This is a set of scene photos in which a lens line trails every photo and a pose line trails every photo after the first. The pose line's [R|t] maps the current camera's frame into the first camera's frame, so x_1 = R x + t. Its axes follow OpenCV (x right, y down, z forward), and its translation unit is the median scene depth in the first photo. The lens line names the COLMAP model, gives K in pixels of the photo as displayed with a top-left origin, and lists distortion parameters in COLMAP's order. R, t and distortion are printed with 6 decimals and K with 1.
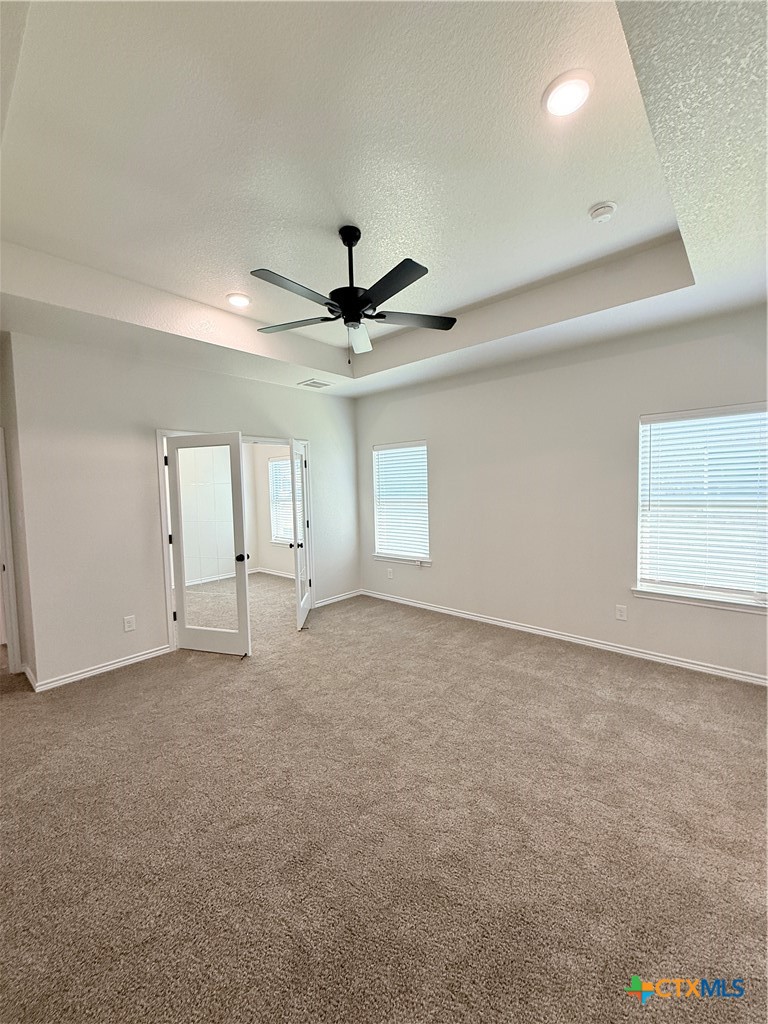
lens RADIAL K [[408.8, 0, 384.0], [0, 408.8, 512.0], [0, 0, 1]] dist [0.000185, -0.000052]
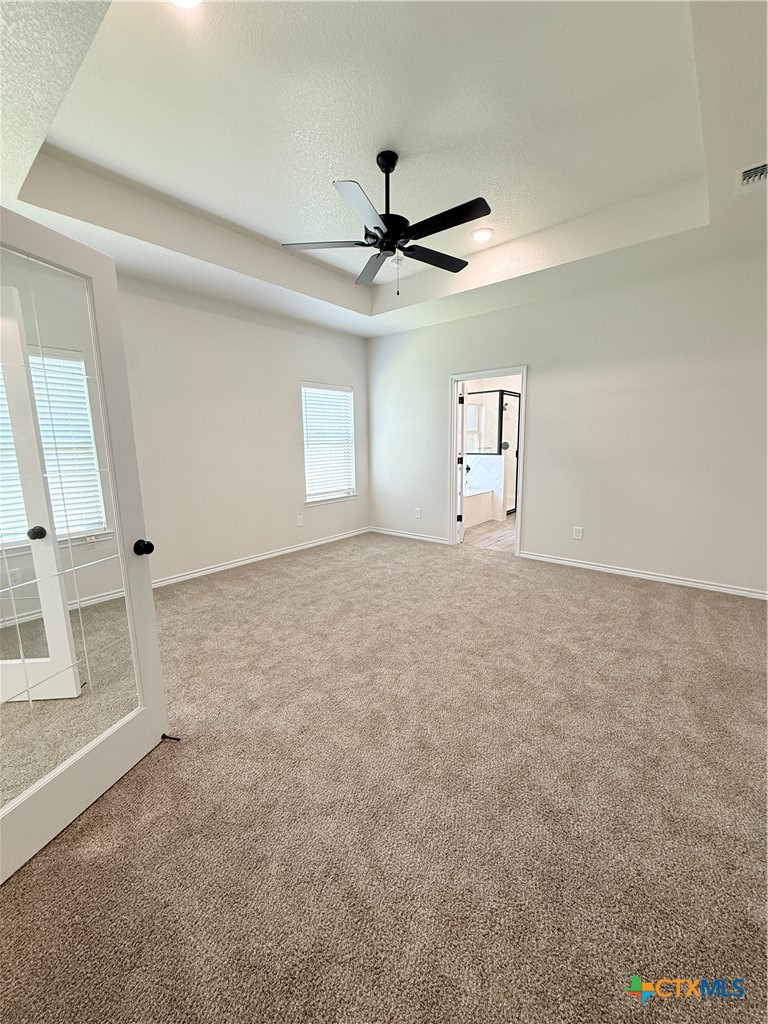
lens RADIAL K [[408.8, 0, 384.0], [0, 408.8, 512.0], [0, 0, 1]] dist [0.000185, -0.000052]
pose [[-0.033995, -0.151540, 0.987866, -0.891831], [0.075567, 0.985218, 0.153734, 0.021205], [-0.996561, 0.079876, -0.022041, 0.797632]]
